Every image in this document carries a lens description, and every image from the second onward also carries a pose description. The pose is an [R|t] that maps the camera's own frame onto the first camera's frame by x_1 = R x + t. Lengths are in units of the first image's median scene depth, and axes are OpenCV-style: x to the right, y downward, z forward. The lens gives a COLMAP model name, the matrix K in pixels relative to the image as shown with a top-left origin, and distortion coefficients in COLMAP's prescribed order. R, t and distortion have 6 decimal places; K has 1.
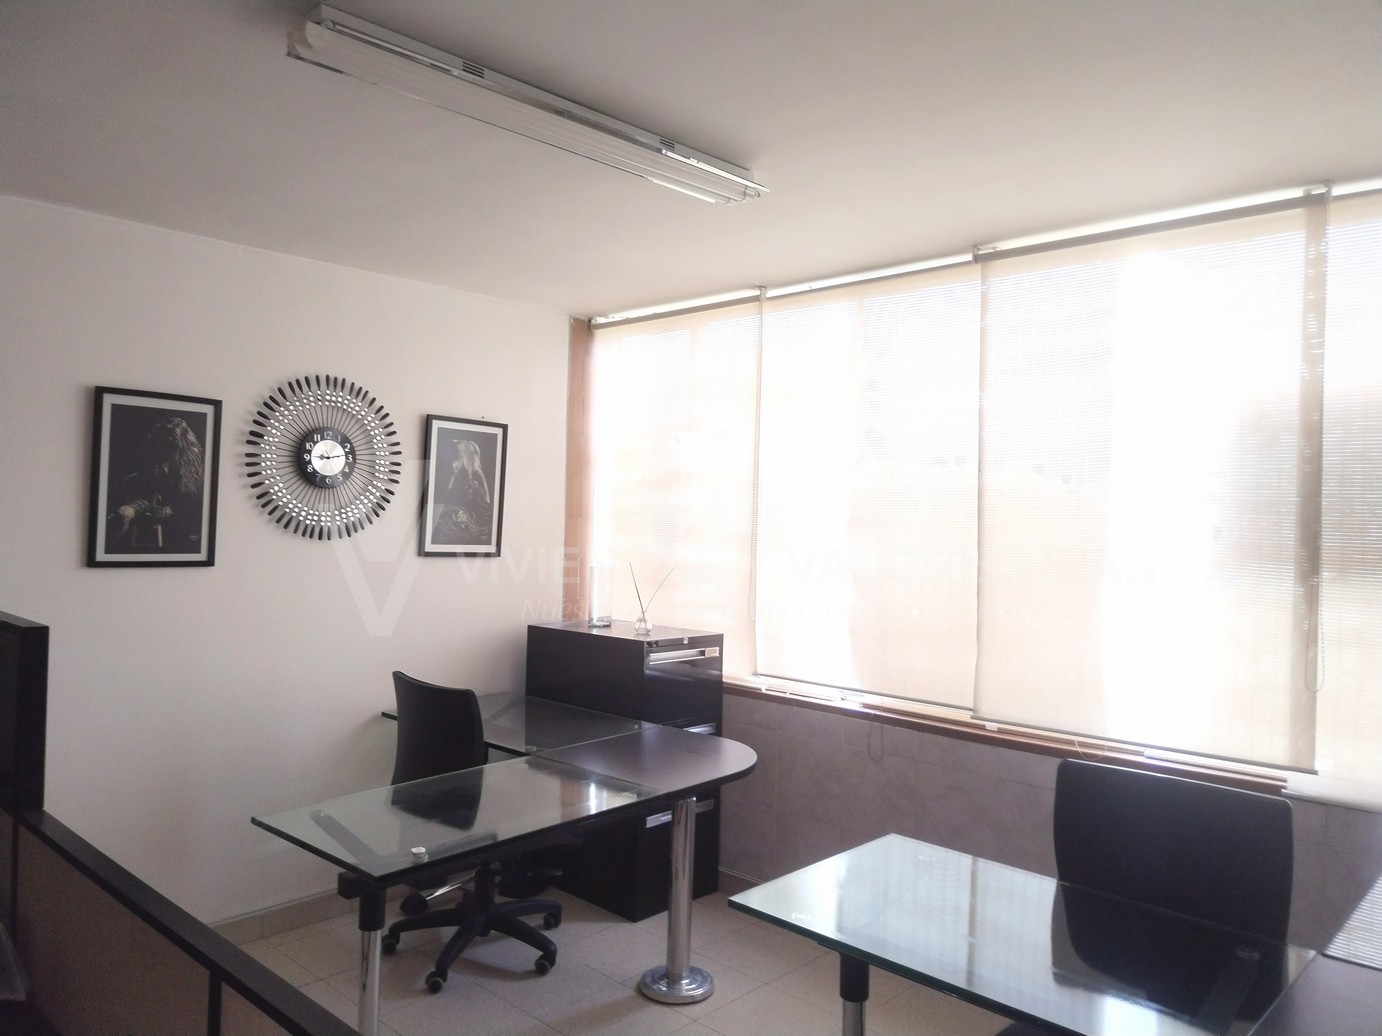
lens RADIAL K [[1017.4, 0, 691.0], [0, 1017.4, 518.0], [0, 0, 1]] dist [0.026266, -0.004871]
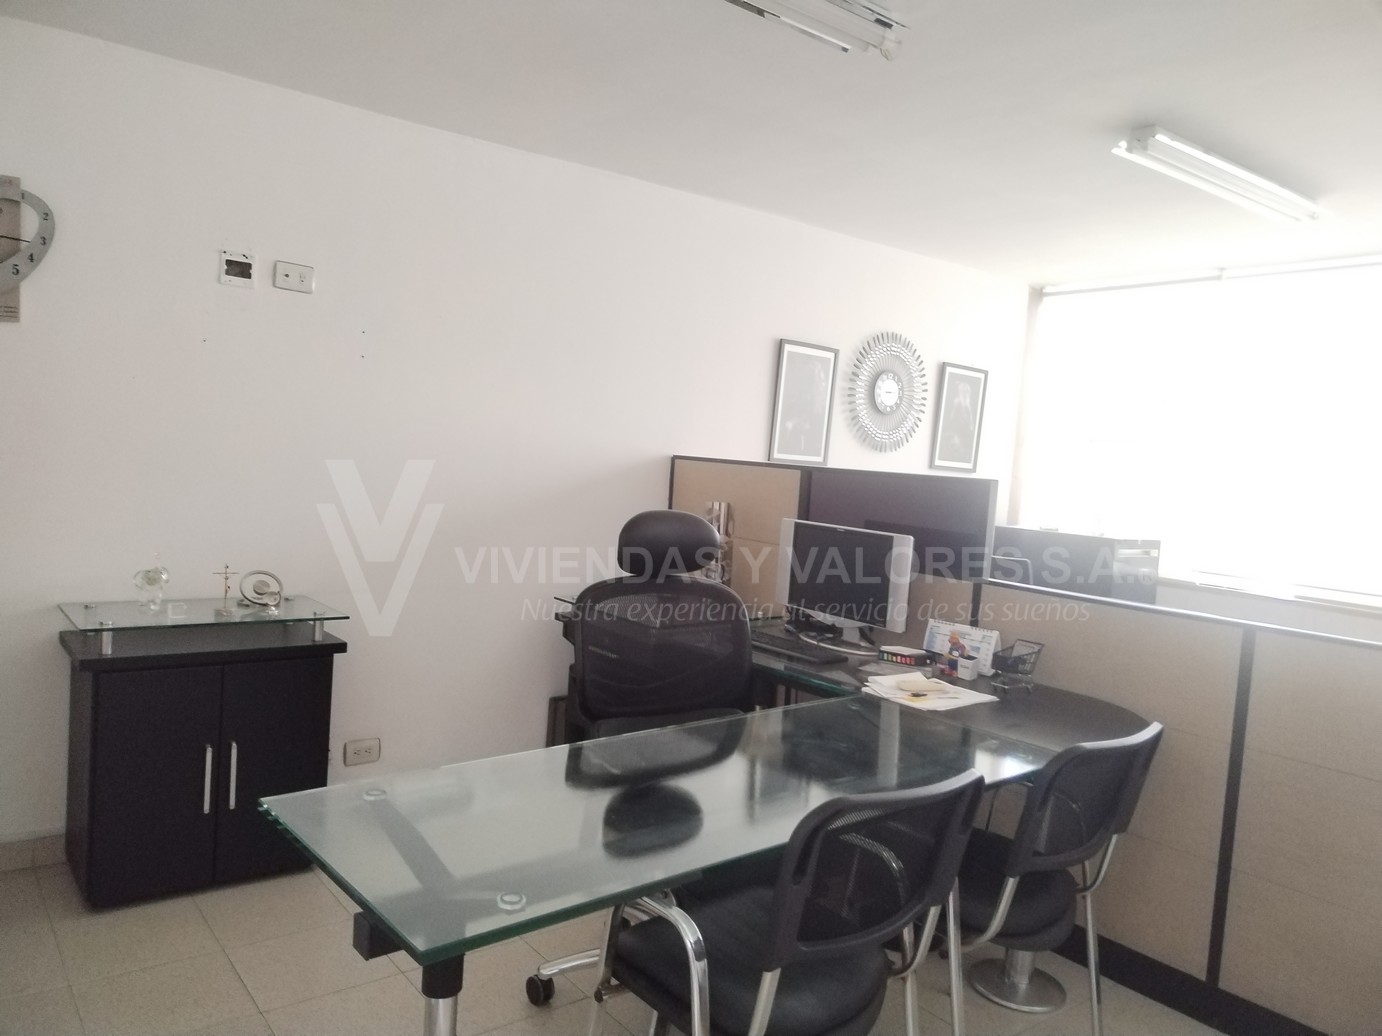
lens RADIAL K [[1017.4, 0, 691.0], [0, 1017.4, 518.0], [0, 0, 1]] dist [0.026266, -0.004871]
pose [[0.987346, 0.054017, -0.149097, -0.409850], [-0.045453, 0.997147, 0.060266, 0.039725], [0.151927, -0.052727, 0.986984, -0.412552]]
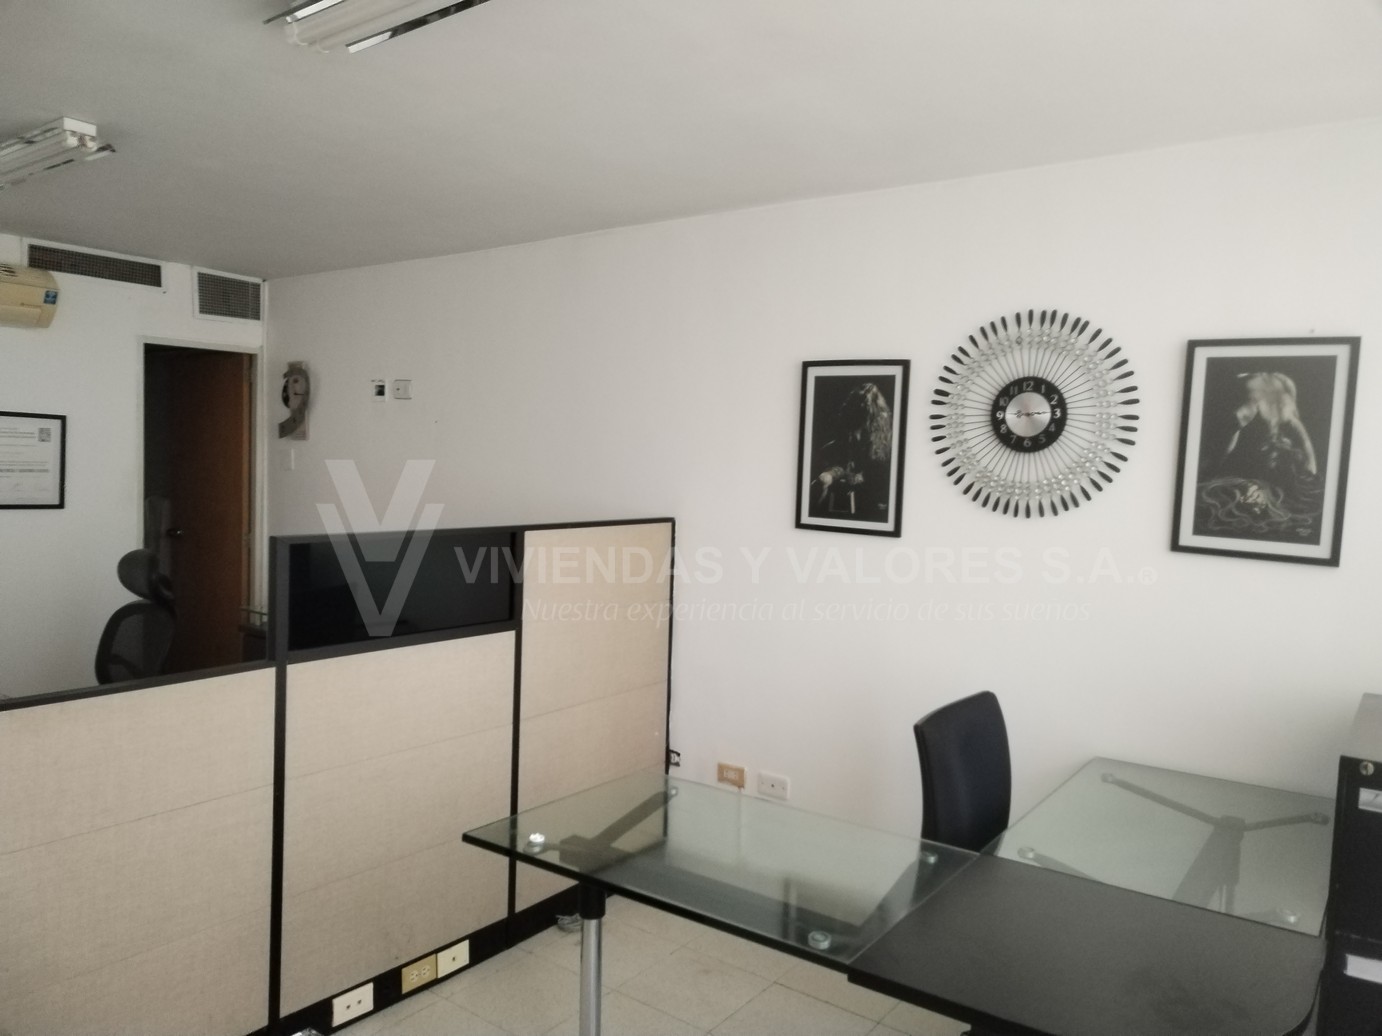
lens RADIAL K [[998.1, 0, 691.0], [0, 998.1, 518.0], [0, 0, 1]] dist [0.006955, -0.002282]
pose [[0.121429, 0.037573, -0.991889, 0.391821], [-0.033973, 0.998855, 0.033678, 0.004278], [0.992019, 0.029608, 0.122567, 0.652901]]
